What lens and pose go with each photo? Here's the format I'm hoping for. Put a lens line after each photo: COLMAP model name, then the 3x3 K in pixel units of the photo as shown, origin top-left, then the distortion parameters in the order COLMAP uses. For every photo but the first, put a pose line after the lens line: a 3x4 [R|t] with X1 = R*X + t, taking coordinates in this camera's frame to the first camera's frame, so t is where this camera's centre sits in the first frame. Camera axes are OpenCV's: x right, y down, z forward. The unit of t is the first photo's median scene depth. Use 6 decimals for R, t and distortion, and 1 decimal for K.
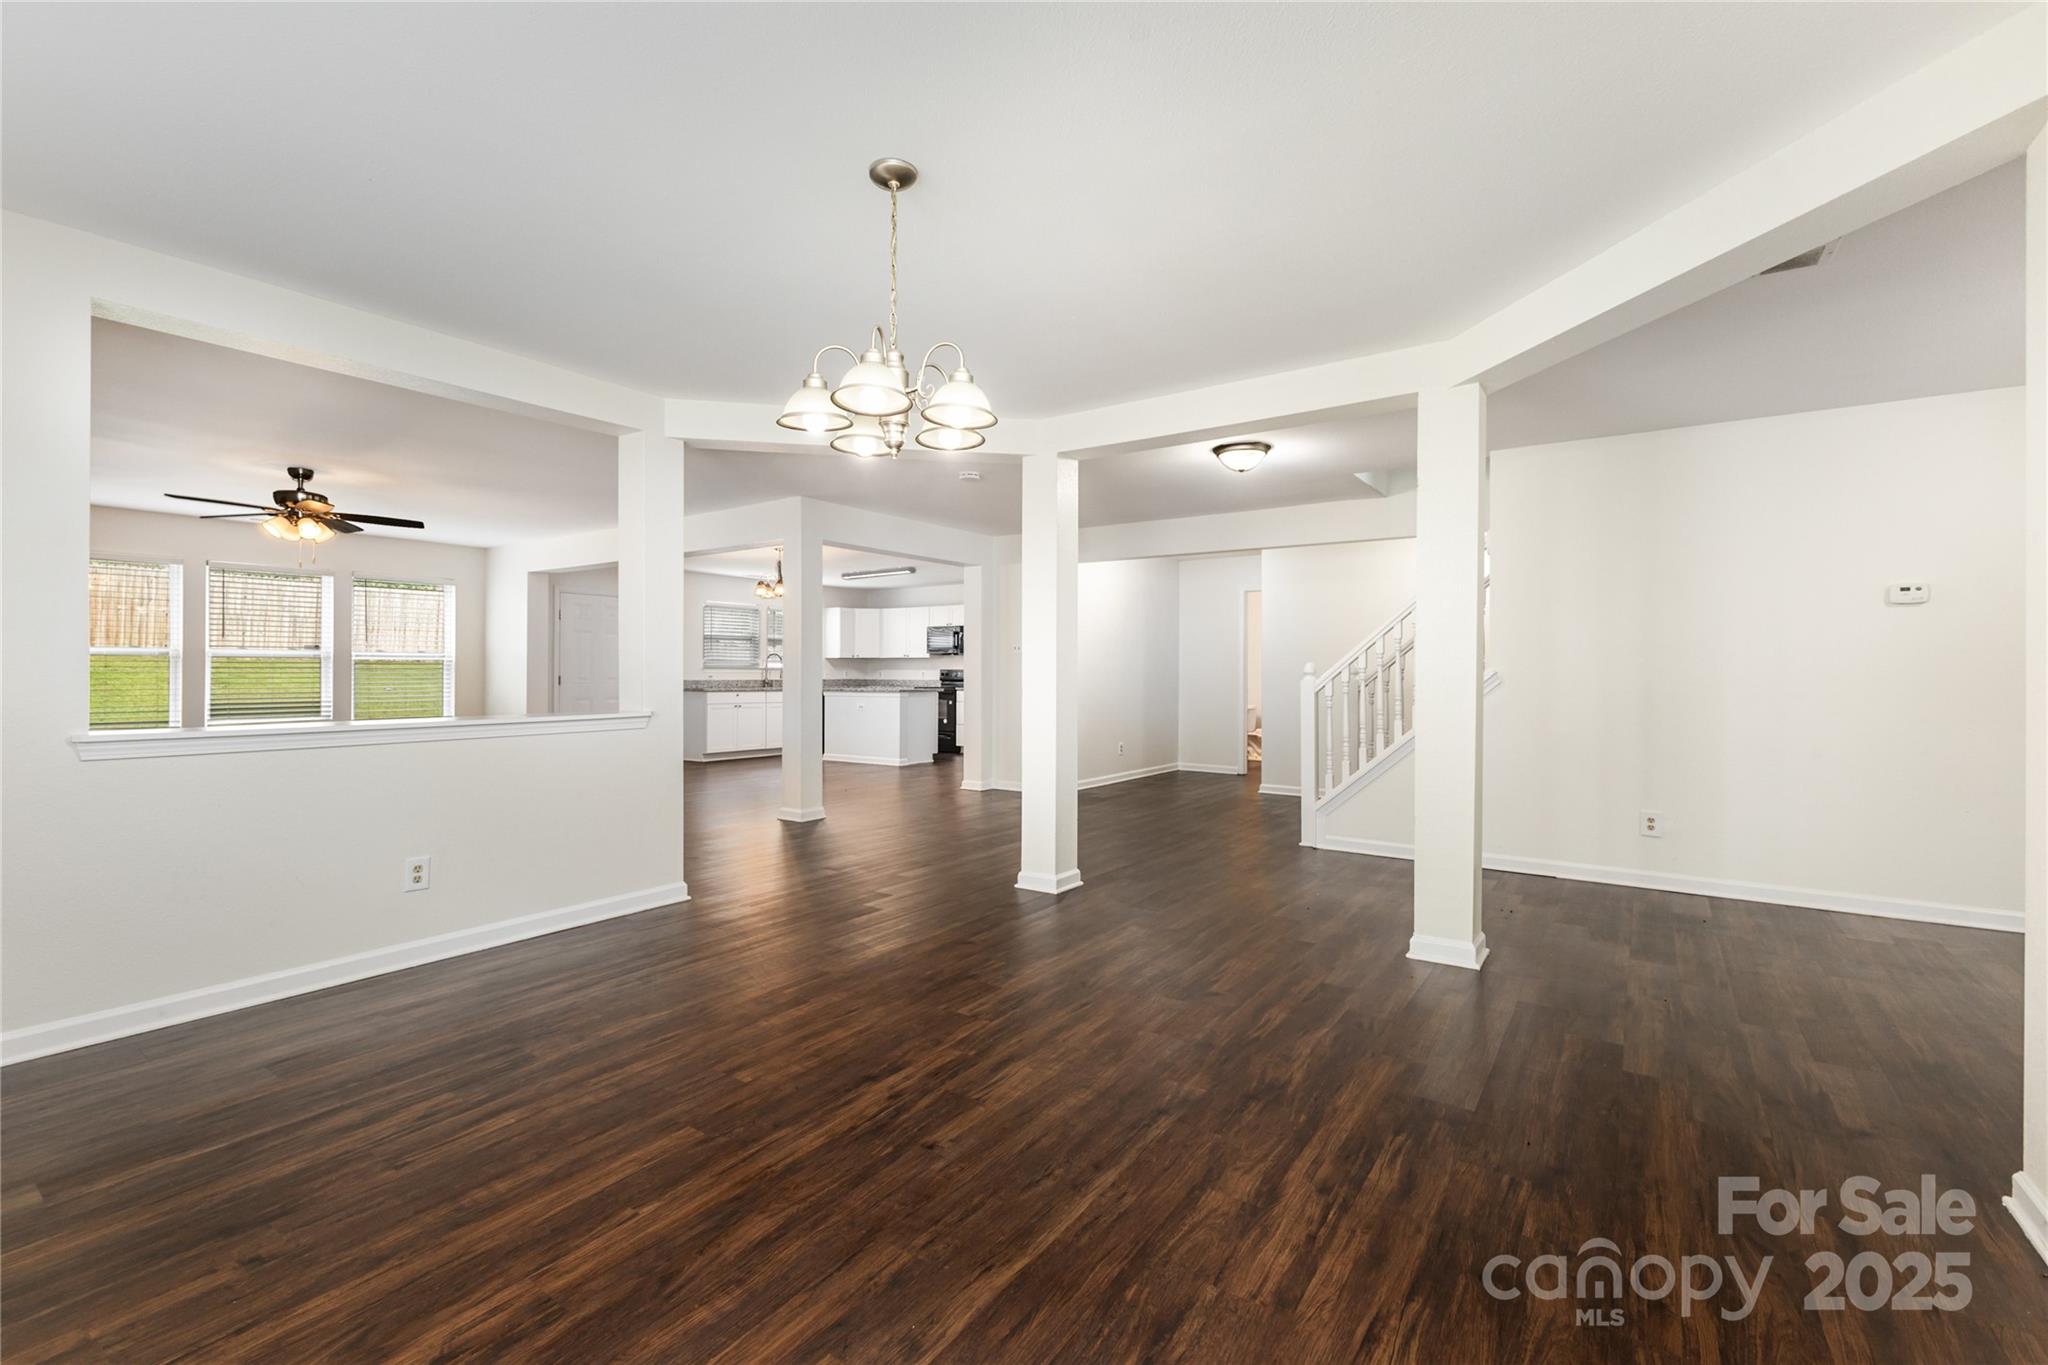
lens RADIAL K [[888.6, 0, 1027.6], [0, 888.6, 675.8], [0, 0, 1]] dist [0.011288, -0.000652]
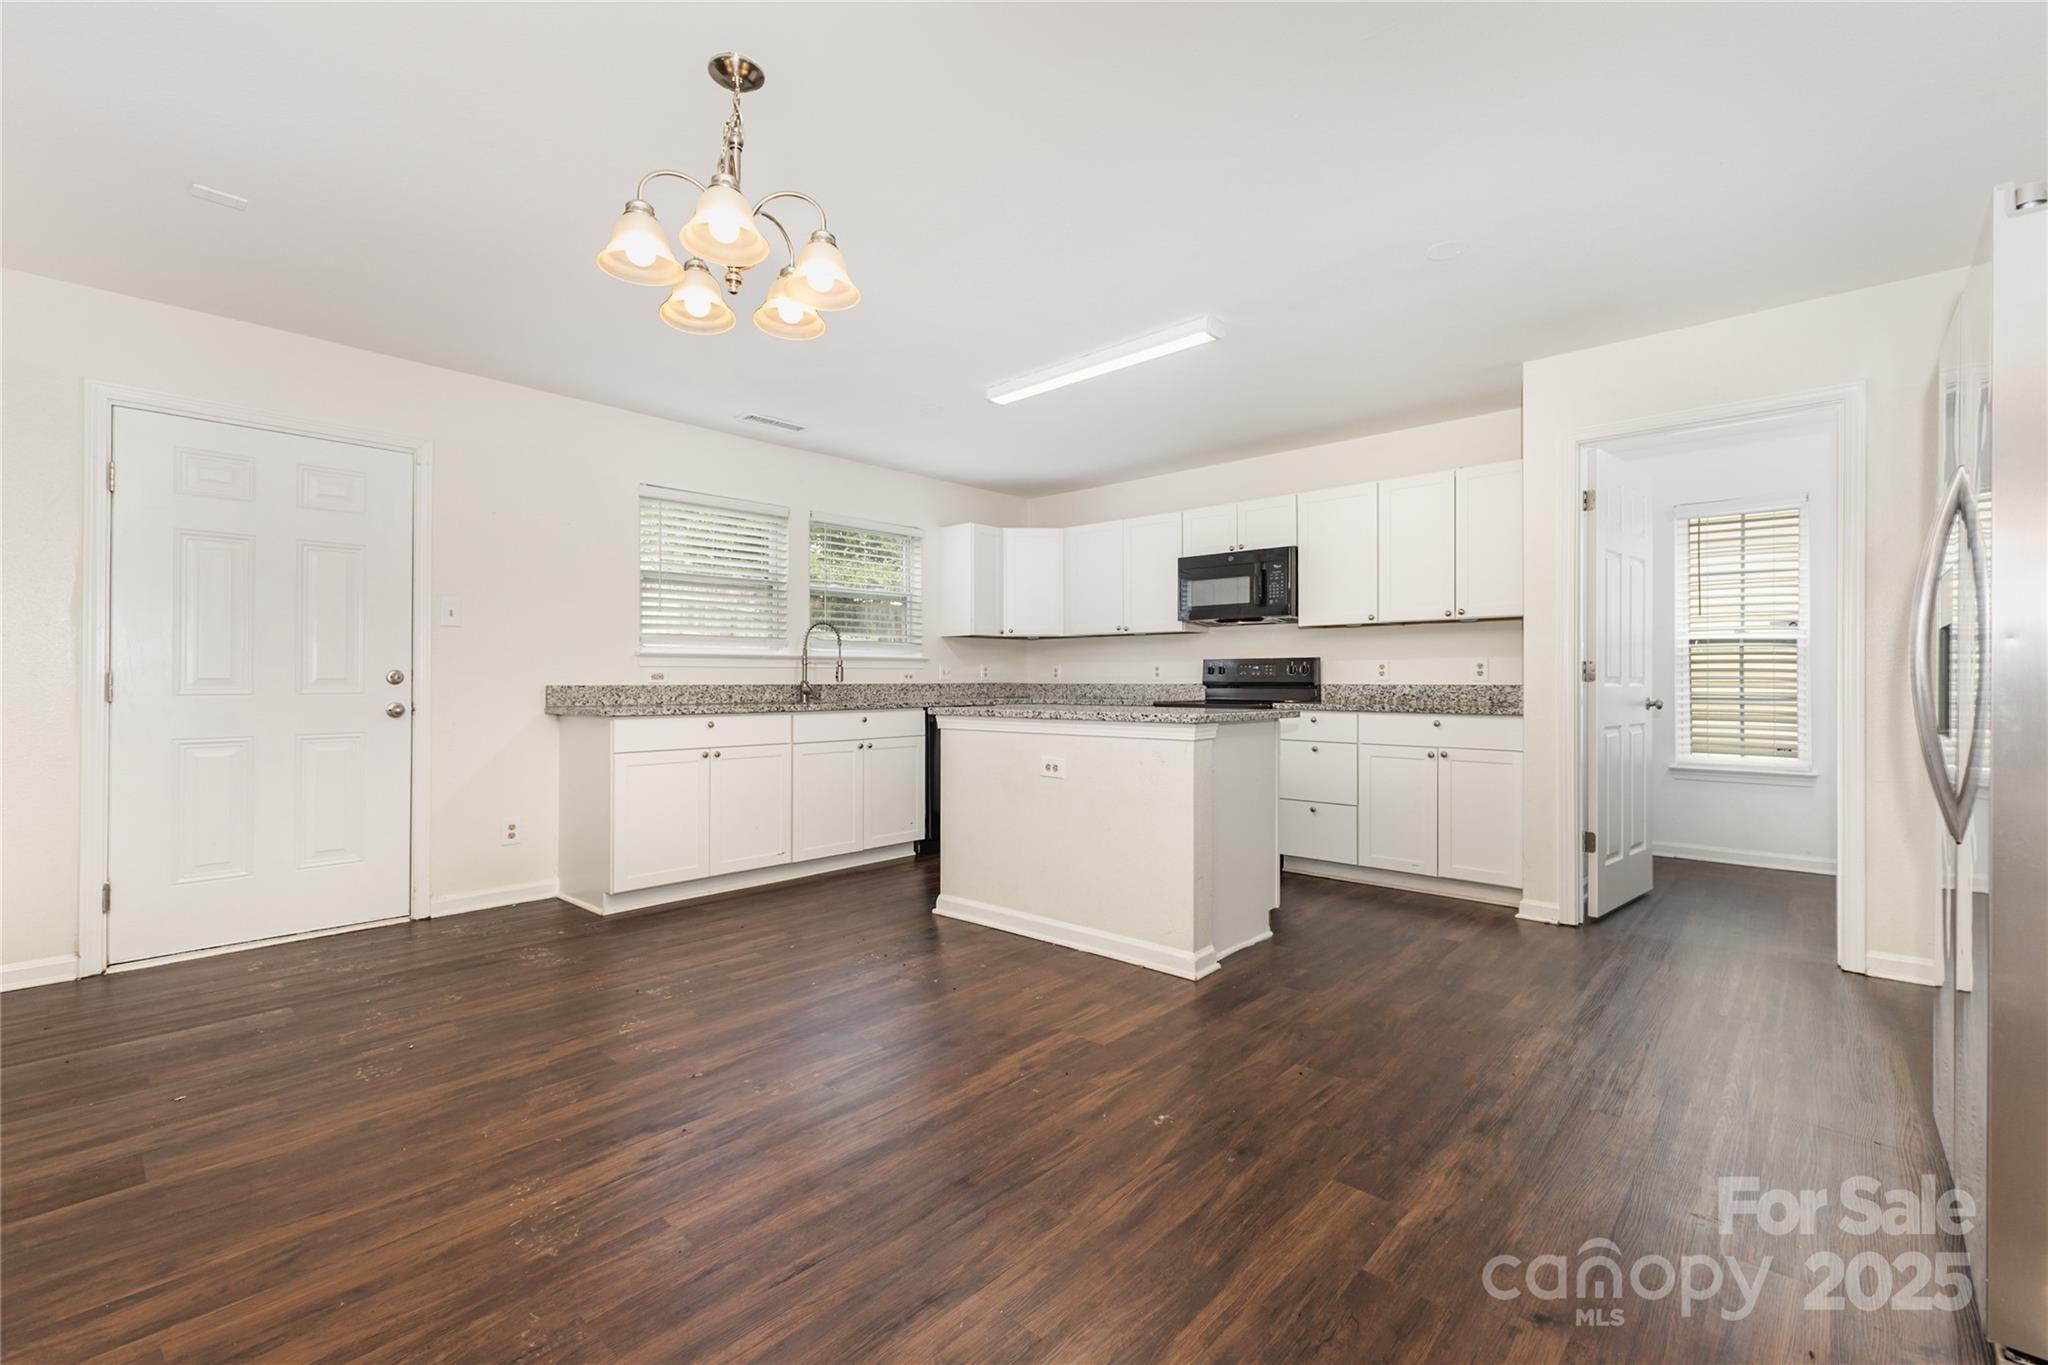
lens RADIAL K [[888.6, 0, 1021.2], [0, 888.6, 682.4], [0, 0, 1]] dist [0.011288, -0.000652]
pose [[0.991669, -0.005259, -0.128701, -0.137562], [0.005195, 0.999986, -0.000839, 0.004597], [0.128704, 0.000164, 0.991683, 0.593564]]
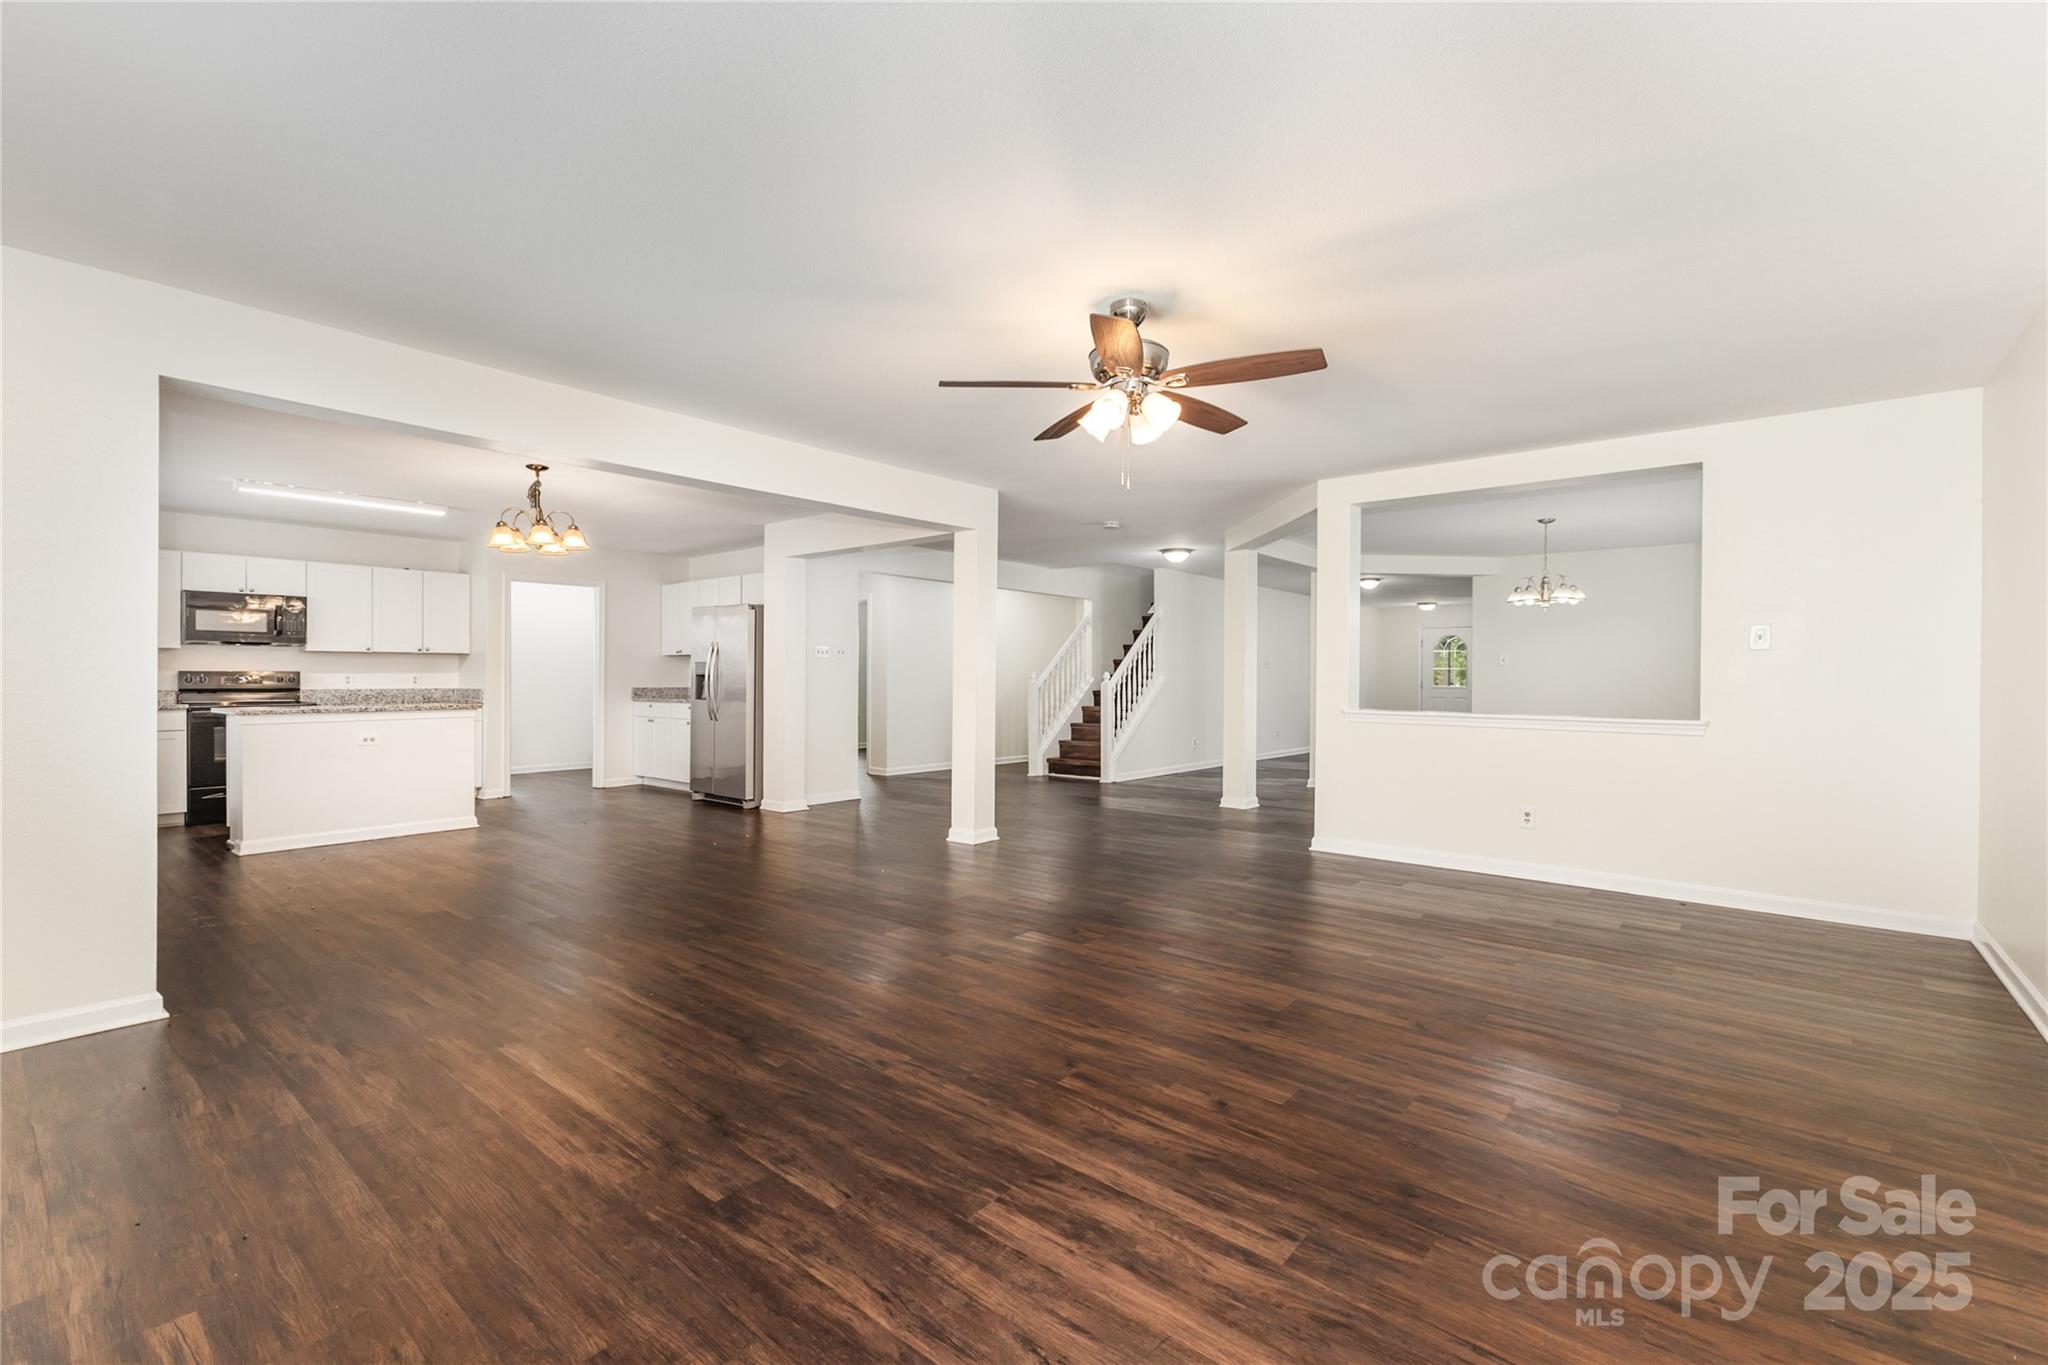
lens RADIAL K [[888.6, 0, 1022.9], [0, 888.6, 681.0], [0, 0, 1]] dist [0.011288, -0.000652]
pose [[0.076190, -0.007839, 0.997063, -0.647140], [0.001910, 0.999968, 0.007716, -0.004235], [-0.997091, 0.001317, 0.076202, 0.474537]]
